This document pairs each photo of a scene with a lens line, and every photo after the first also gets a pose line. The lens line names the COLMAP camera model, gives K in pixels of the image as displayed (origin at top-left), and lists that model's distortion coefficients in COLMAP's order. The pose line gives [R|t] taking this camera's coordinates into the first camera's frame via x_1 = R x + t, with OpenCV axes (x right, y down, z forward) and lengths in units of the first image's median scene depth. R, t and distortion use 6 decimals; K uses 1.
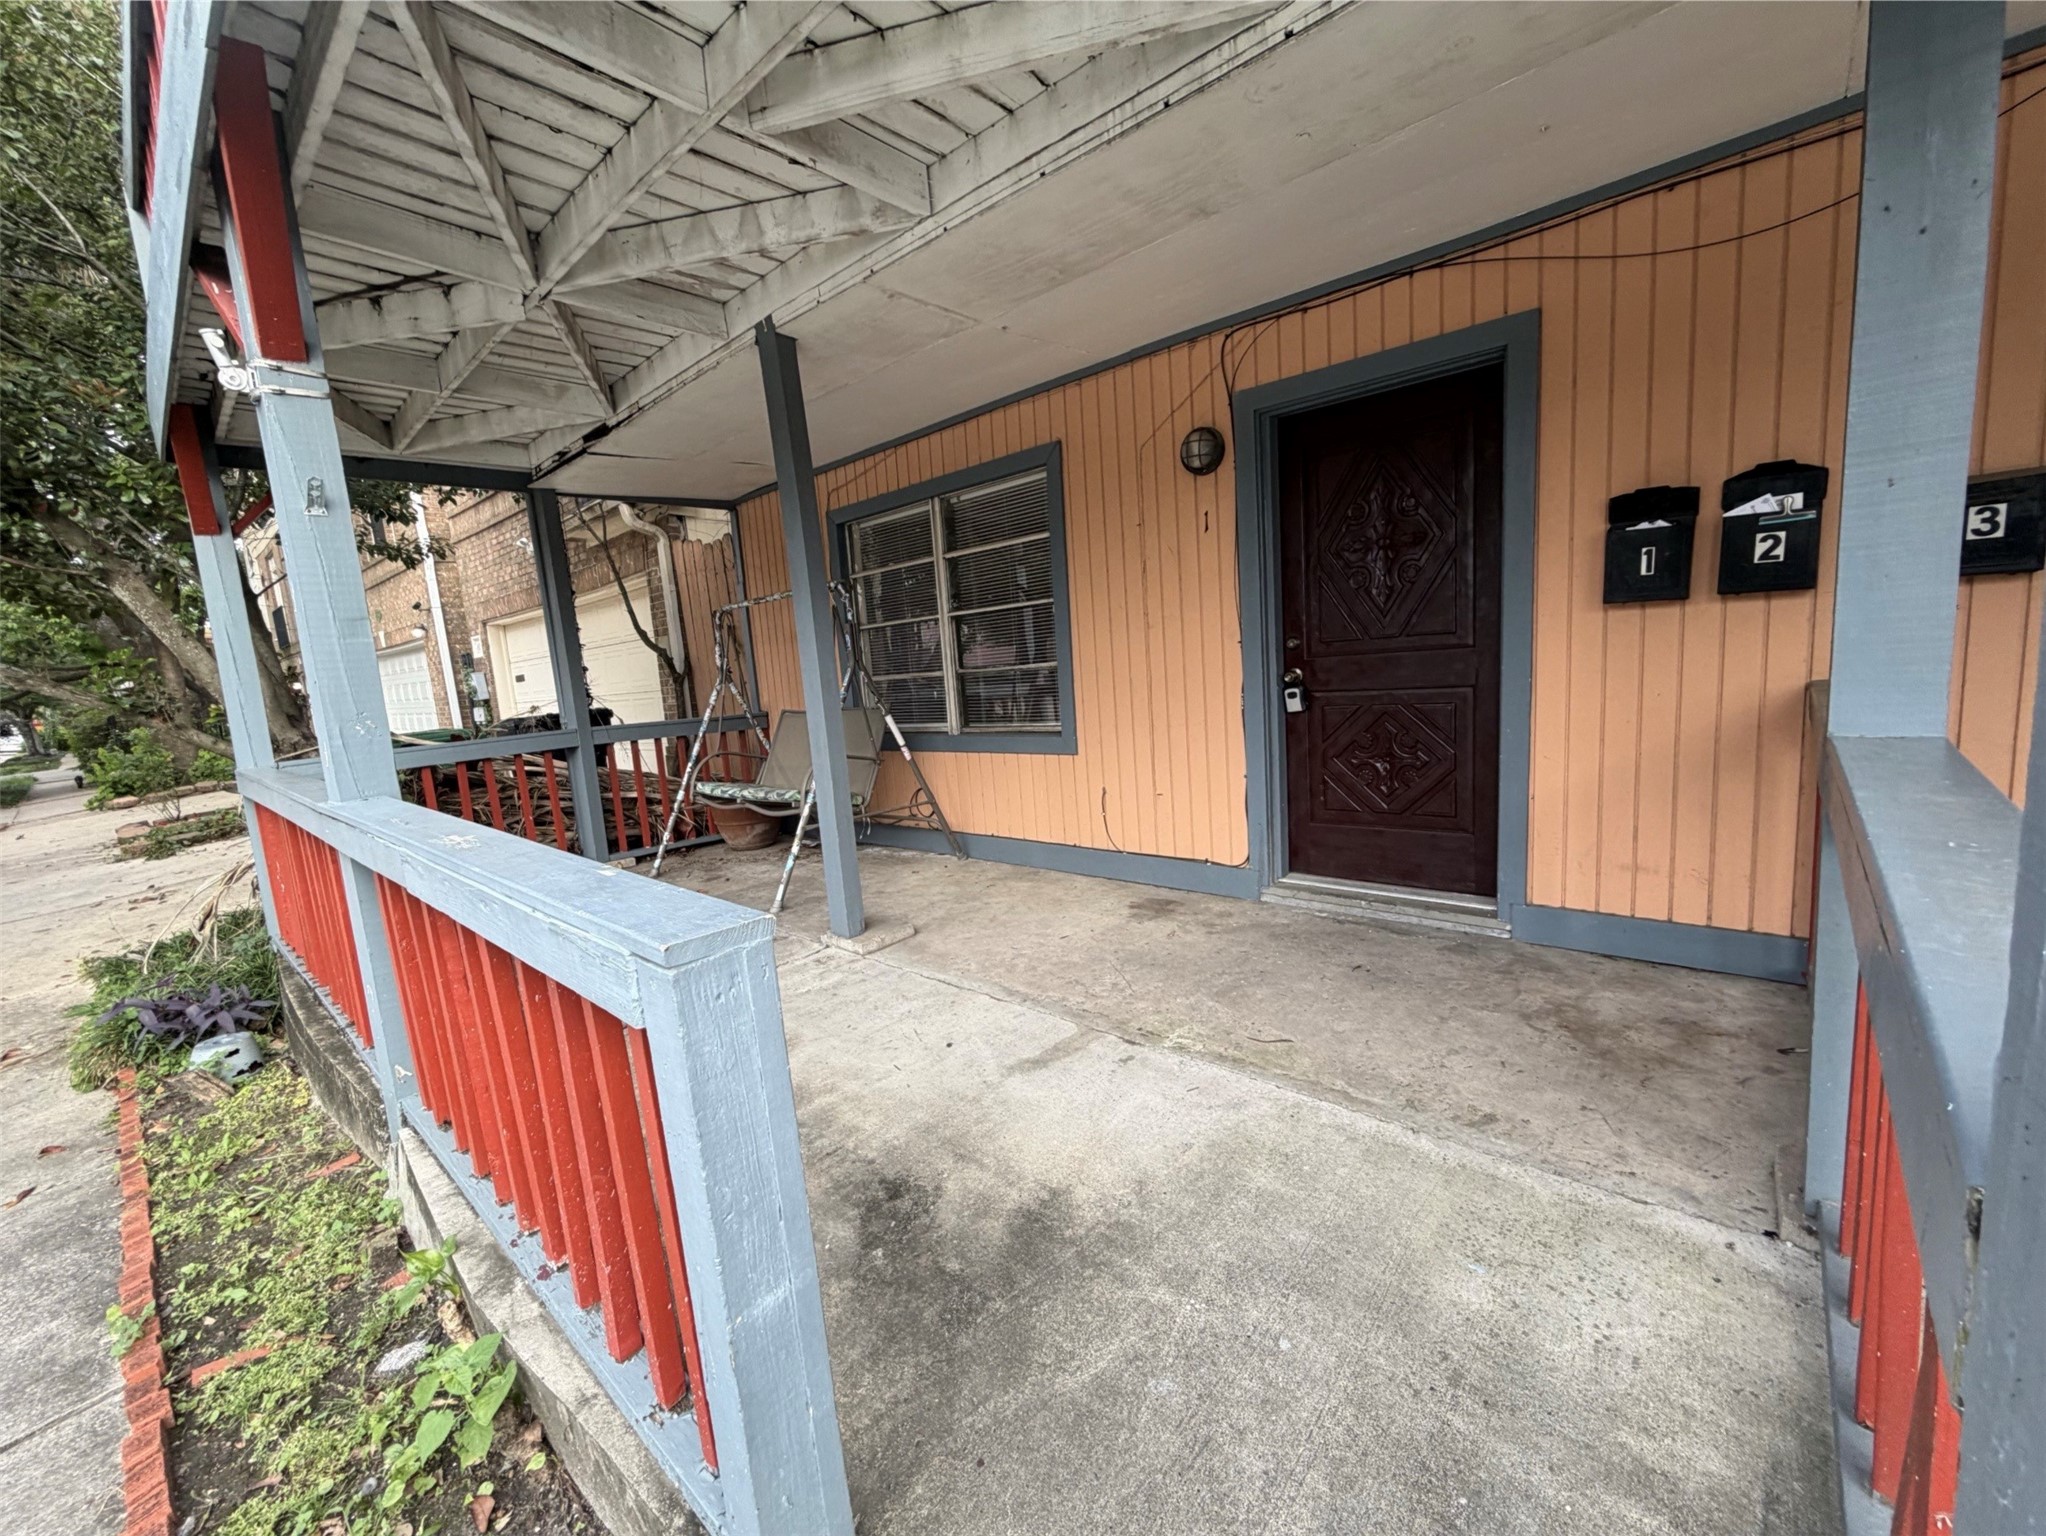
lens RADIAL K [[815.7, 0, 1014.1], [0, 815.7, 774.1], [0, 0, 1]] dist [0.000323, -0.000210]
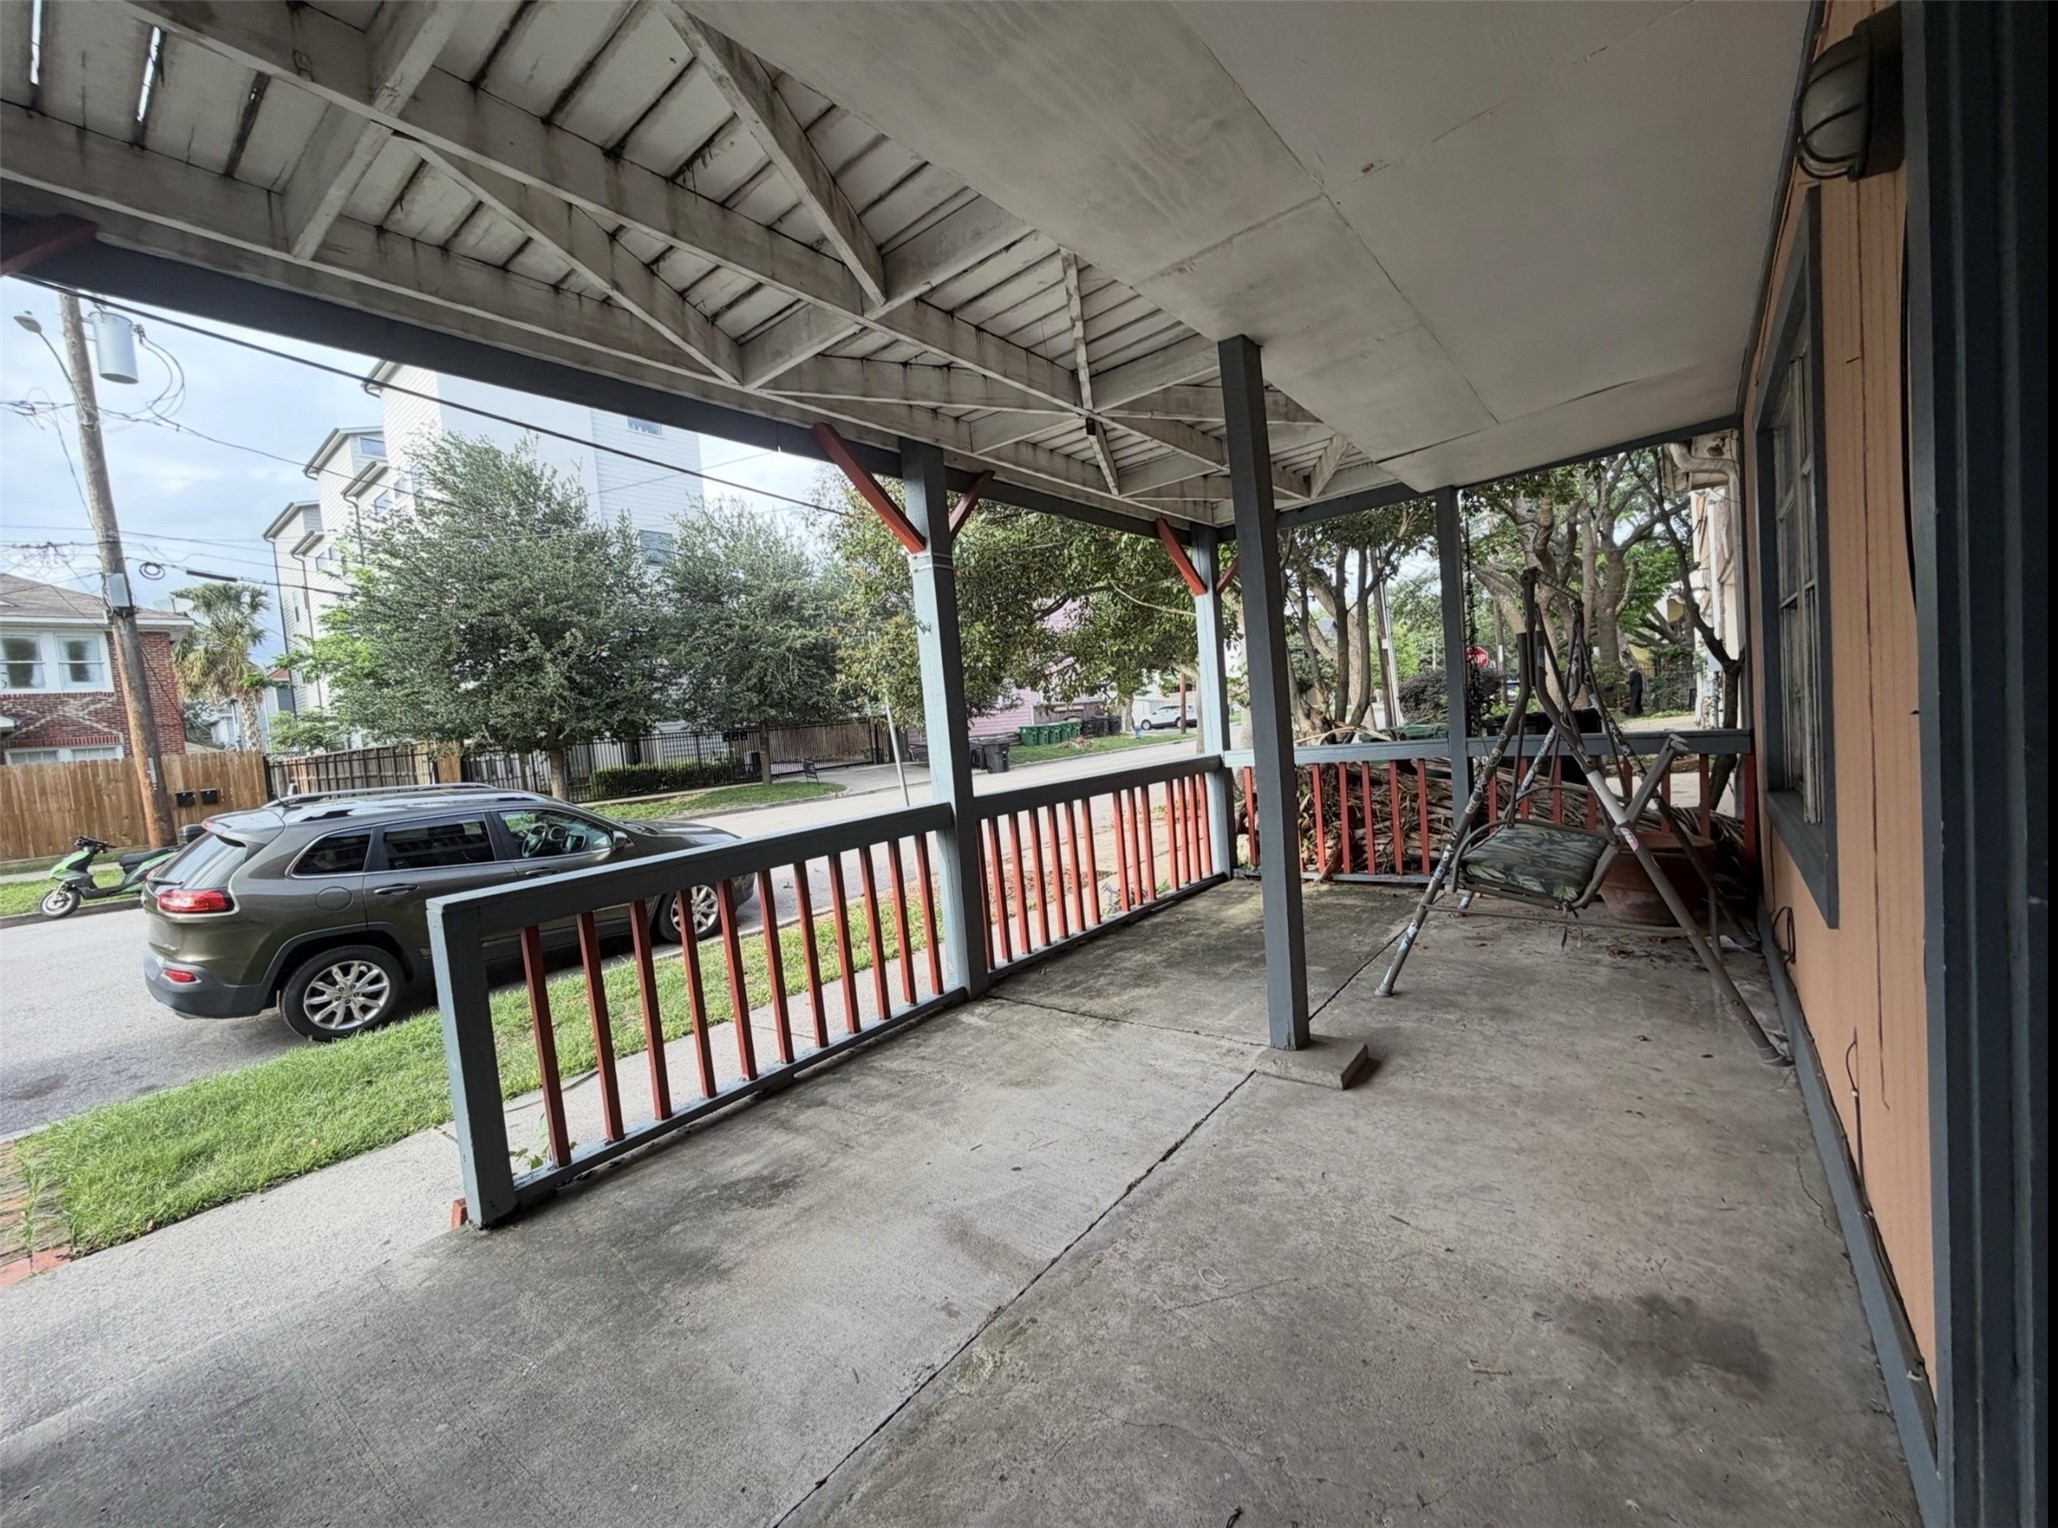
lens RADIAL K [[818.0, 0, 1024.5], [0, 818.0, 765.7], [0, 0, 1]] dist [0.000006, 0.000151]
pose [[0.058020, 0.122233, -0.990804, 0.634525], [-0.059531, 0.991133, 0.118788, -0.181979], [0.996539, 0.052091, 0.064783, 0.767113]]
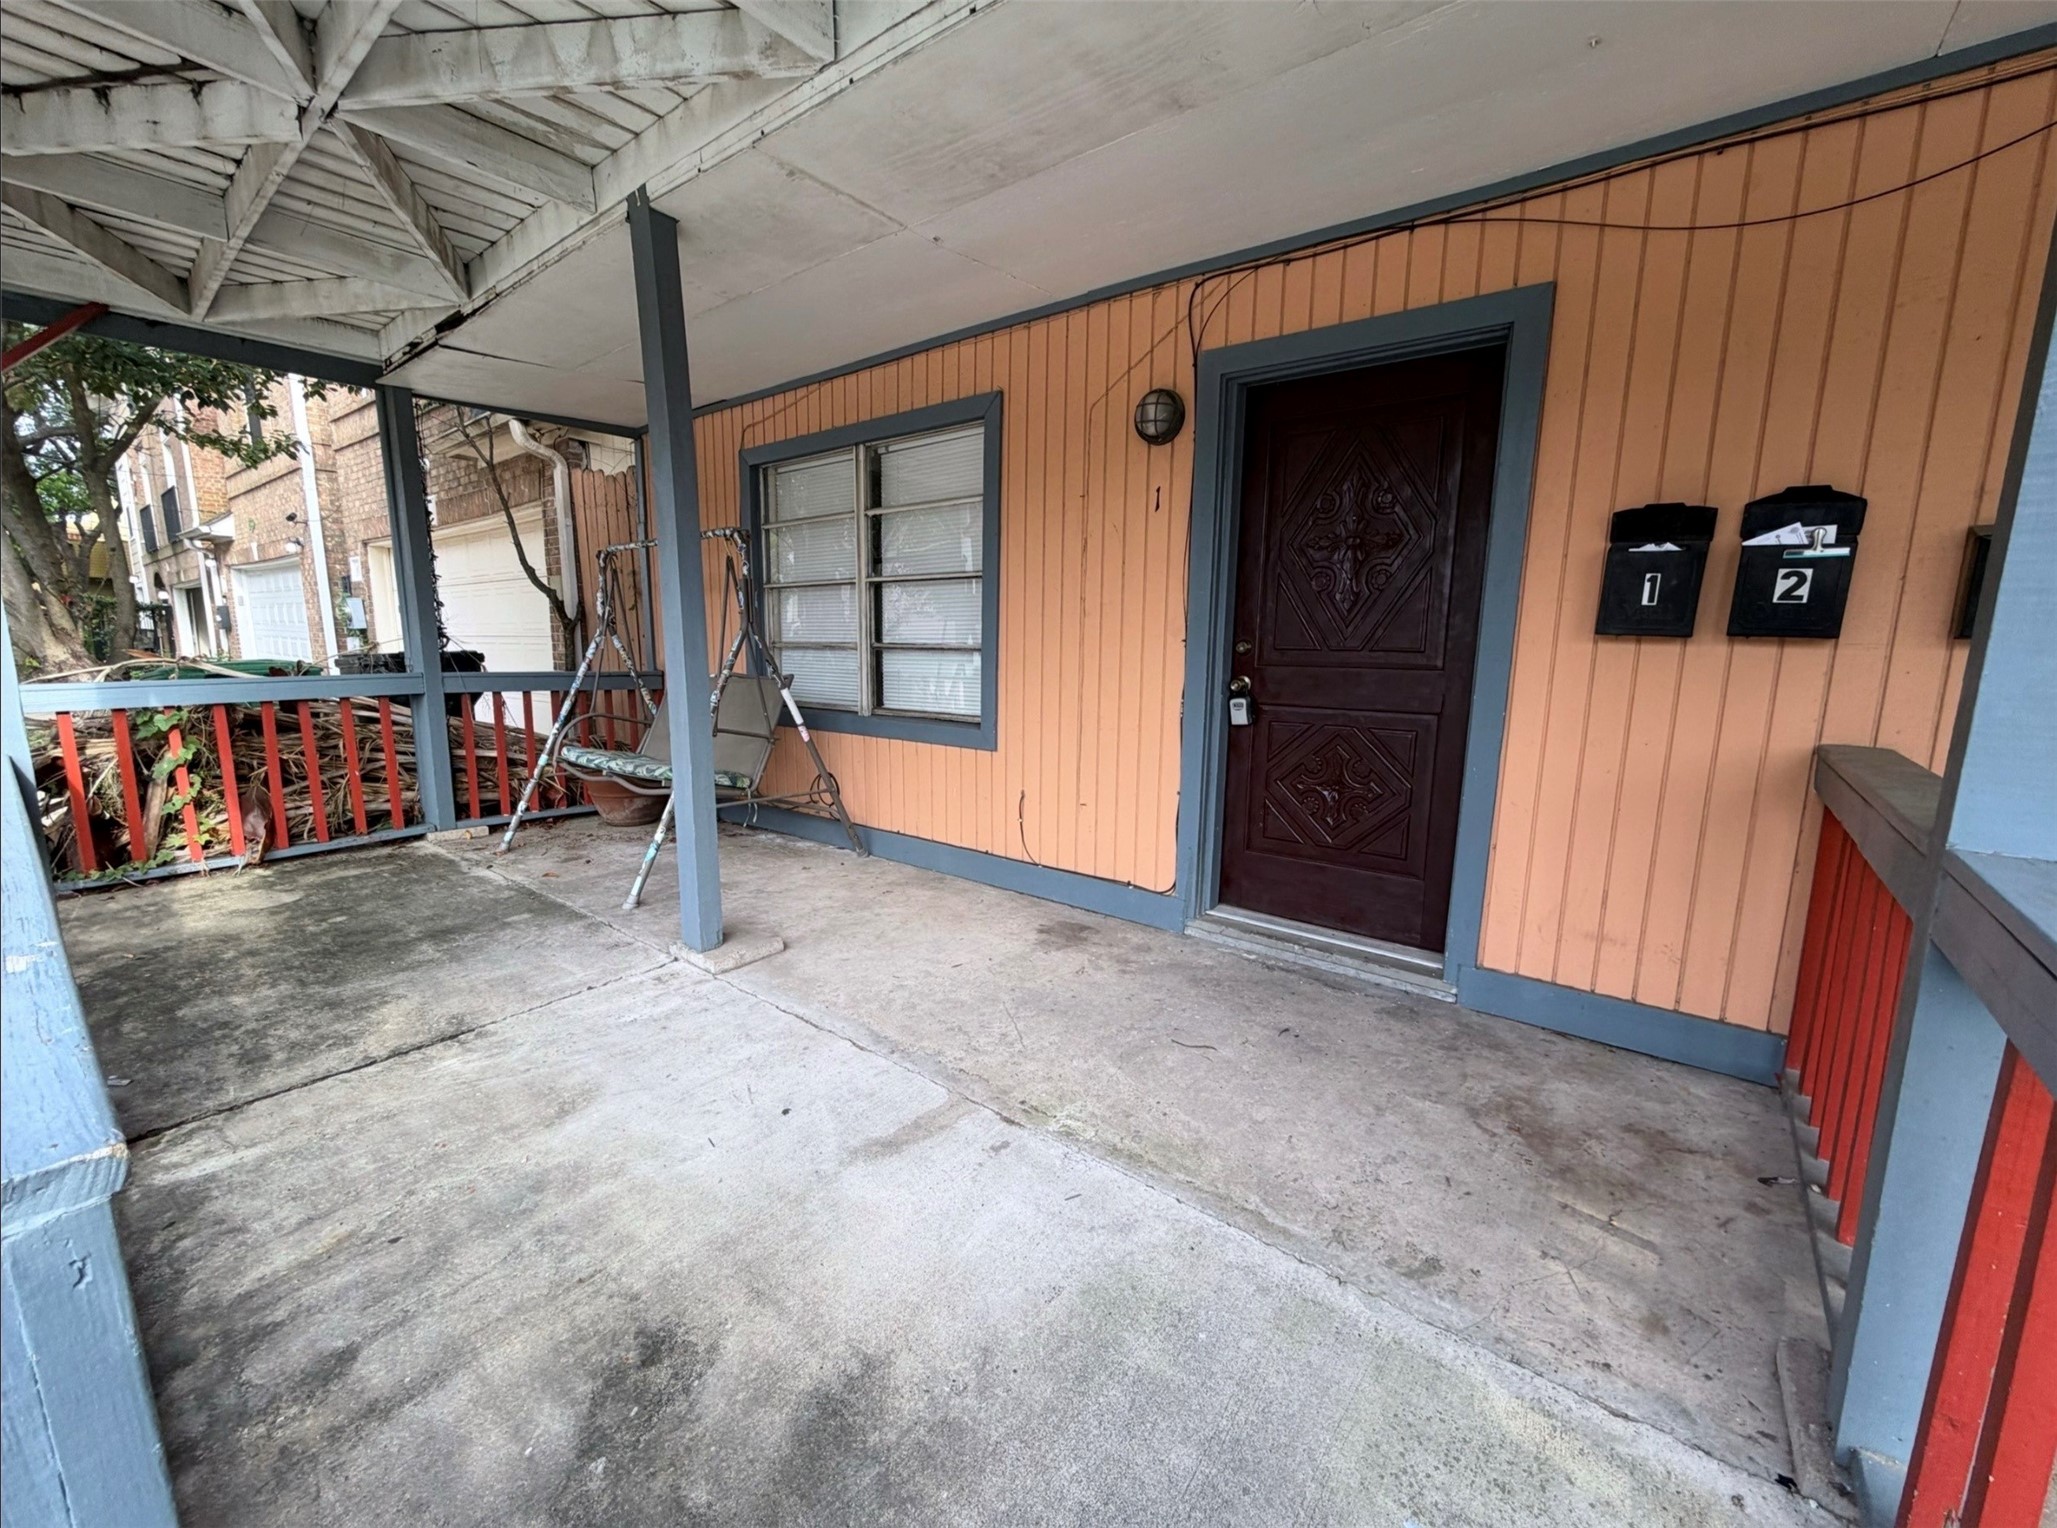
lens RADIAL K [[819.9, 0, 1024.1], [0, 819.9, 768.6], [0, 0, 1]] dist [-0.000727, 0.000058]
pose [[0.994094, 0.074912, 0.078521, 0.054235], [-0.076399, 0.996947, 0.016107, -0.029648], [-0.077075, -0.022011, 0.996782, 0.152925]]
